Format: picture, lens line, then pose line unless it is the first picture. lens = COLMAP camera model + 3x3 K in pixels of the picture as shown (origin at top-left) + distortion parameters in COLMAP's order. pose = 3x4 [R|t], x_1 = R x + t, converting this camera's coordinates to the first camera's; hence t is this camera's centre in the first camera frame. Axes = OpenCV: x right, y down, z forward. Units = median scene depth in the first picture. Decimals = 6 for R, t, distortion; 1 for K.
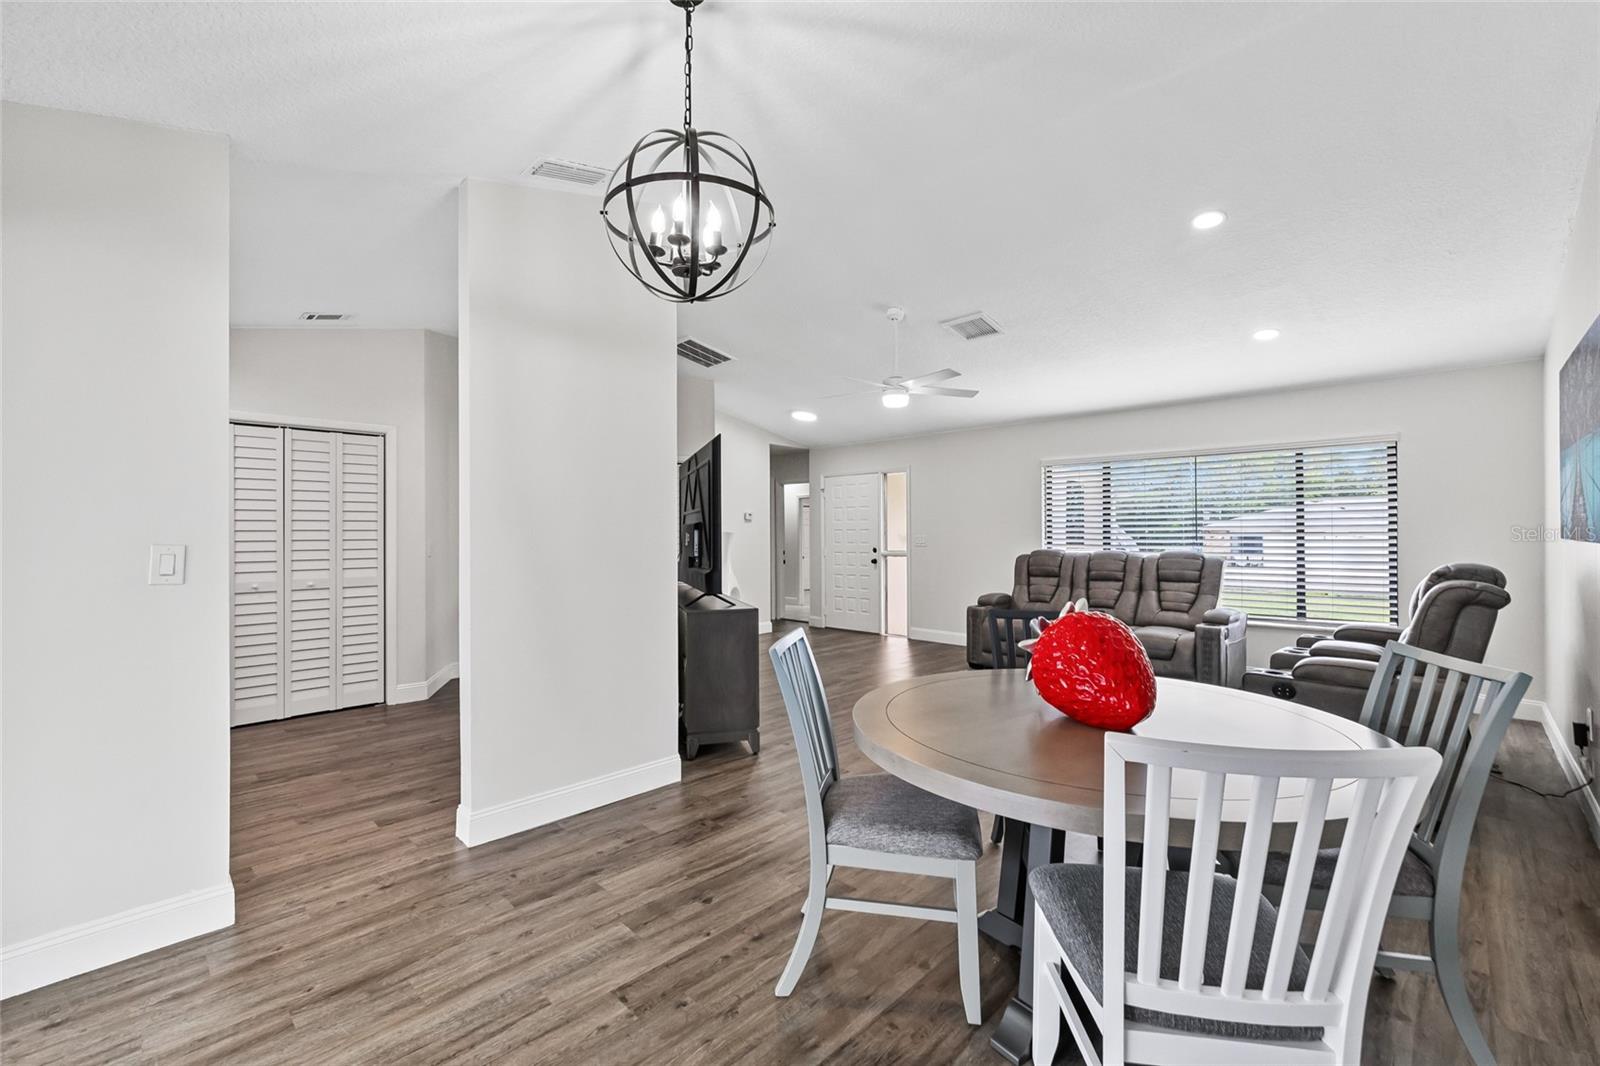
lens RADIAL K [[664.2, 0, 800.0], [0, 664.2, 533.0], [0, 0, 1]] dist [0.000664, 0.000360]
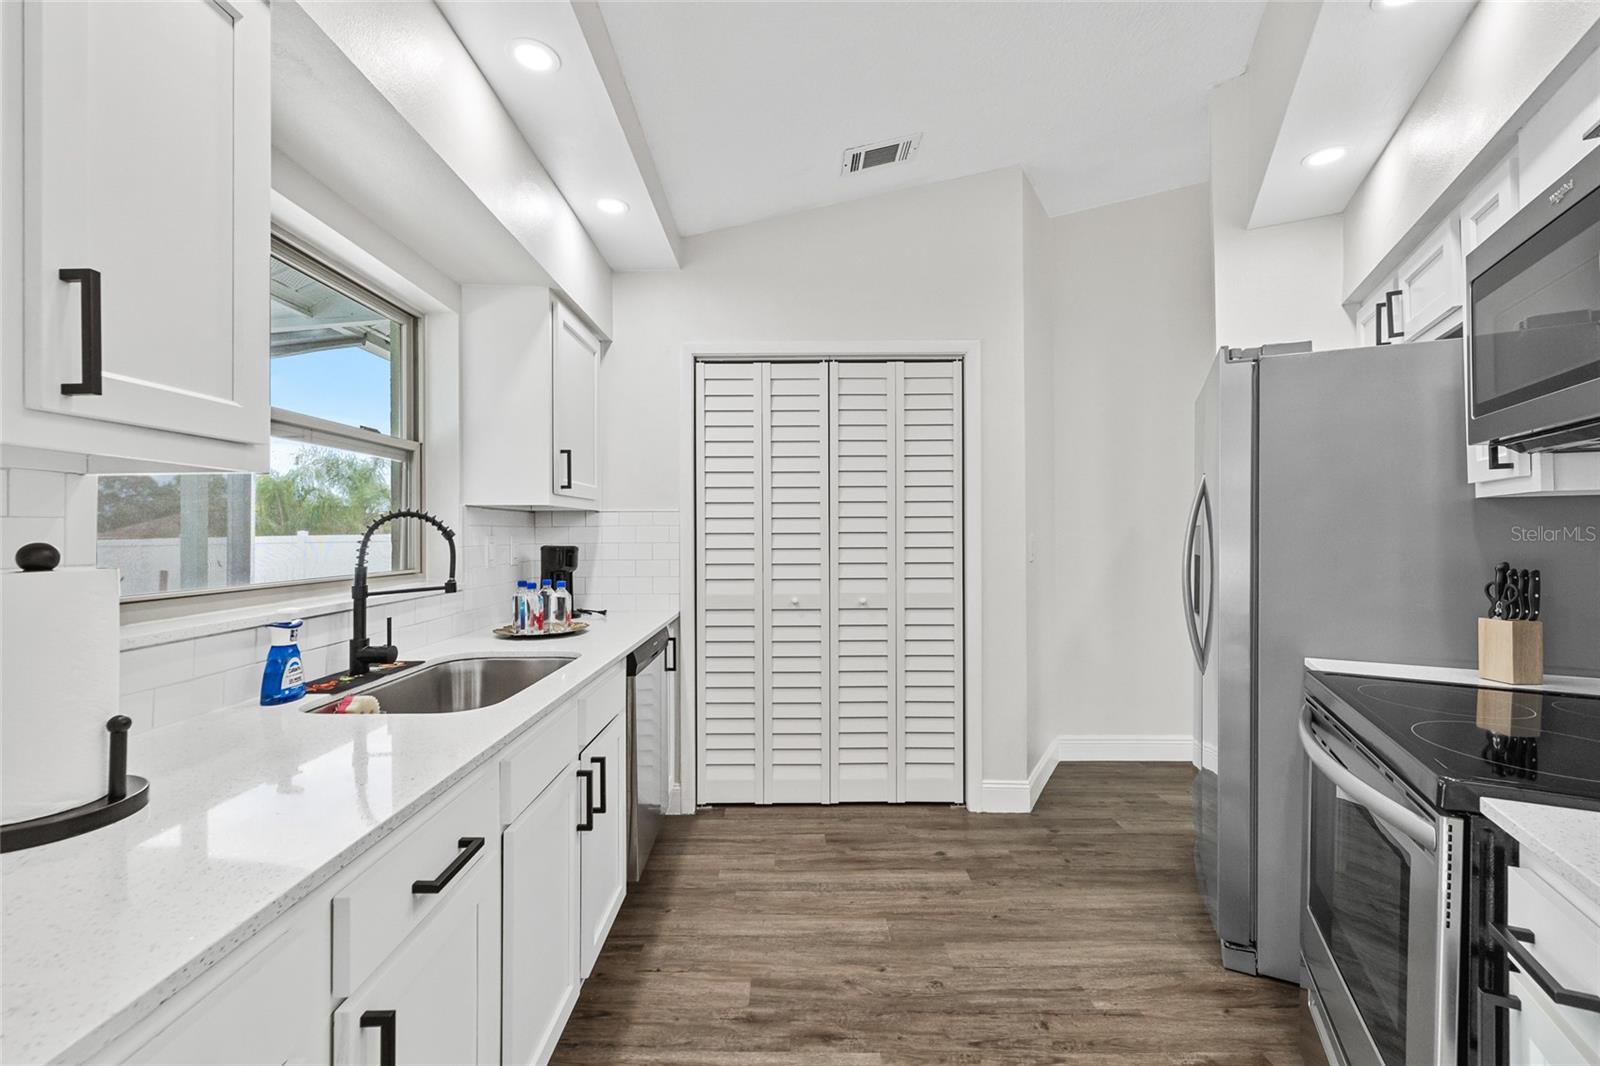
lens RADIAL K [[668.3, 0, 796.7], [0, 668.3, 531.2], [0, 0, 1]] dist [-0.000422, 0.000710]
pose [[0.698093, -0.002385, -0.716003, -0.311592], [0.004042, 0.999992, 0.000611, 0.008658], [0.715995, -0.003321, 0.698097, 0.492055]]
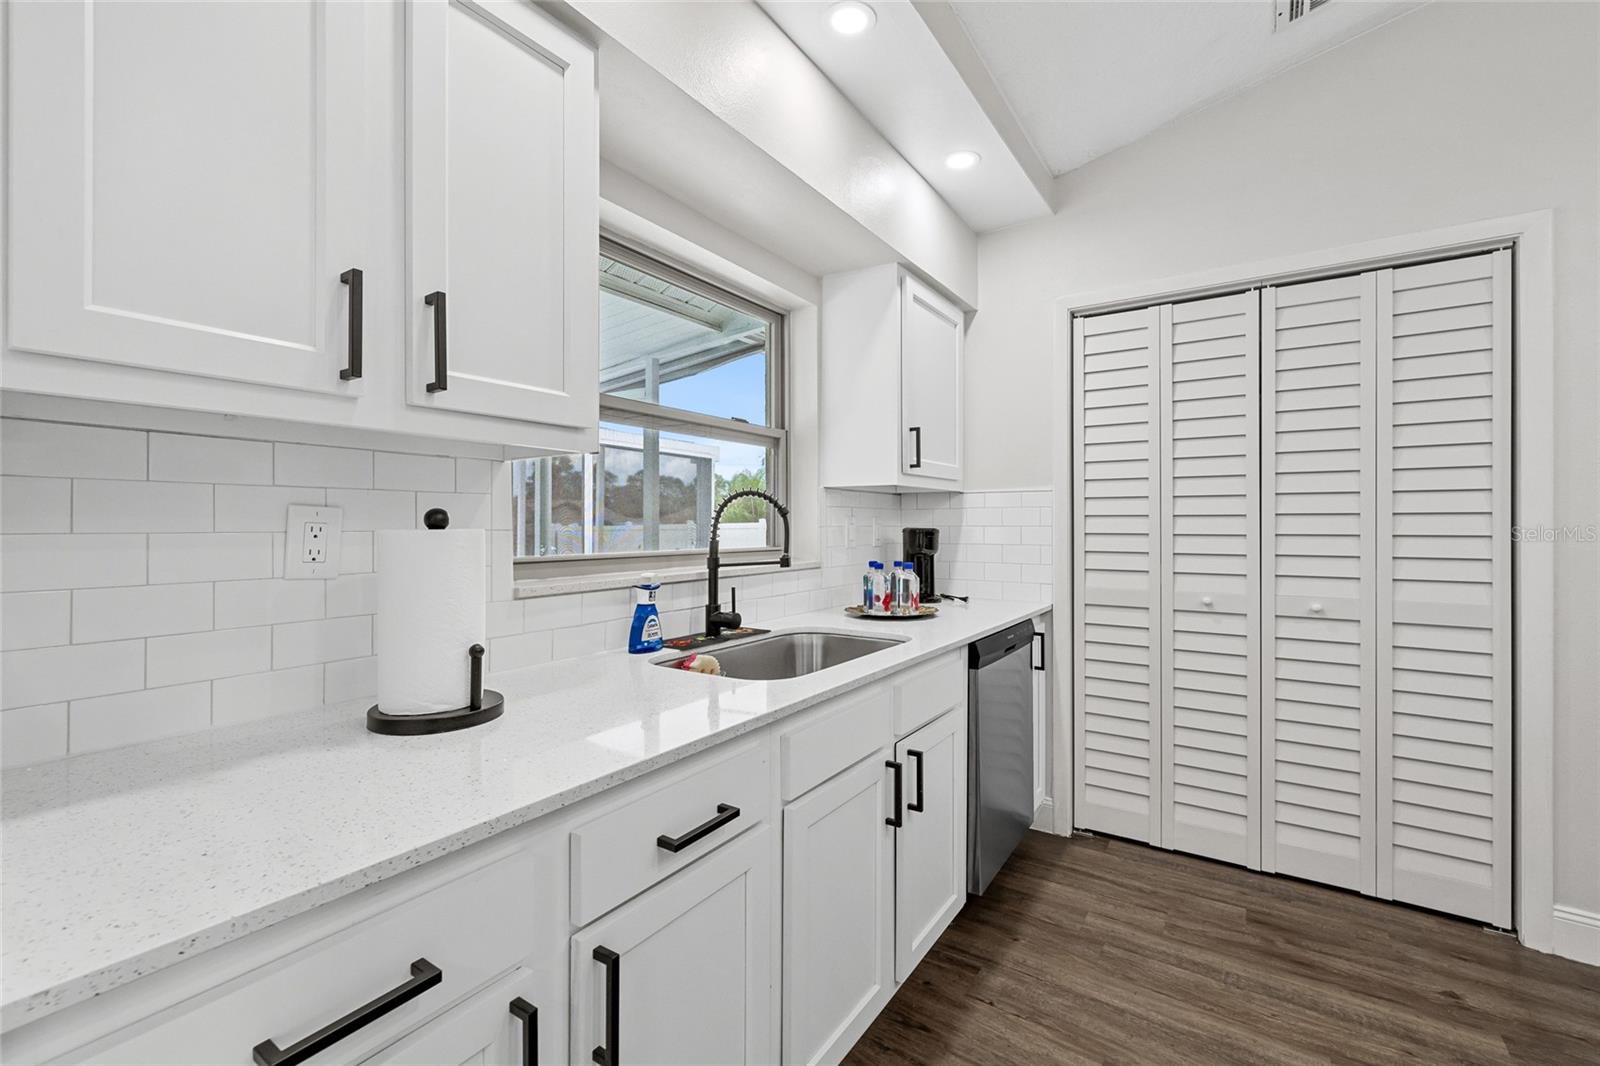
lens RADIAL K [[684.5, 0, 785.7], [0, 684.5, 523.3], [0, 0, 1]] dist [0.000960, 0.000461]
pose [[0.172207, 0.003885, -0.985053, -0.317234], [0.003084, 0.999985, 0.004483, 0.013688], [0.985056, -0.003810, 0.172192, 0.535430]]
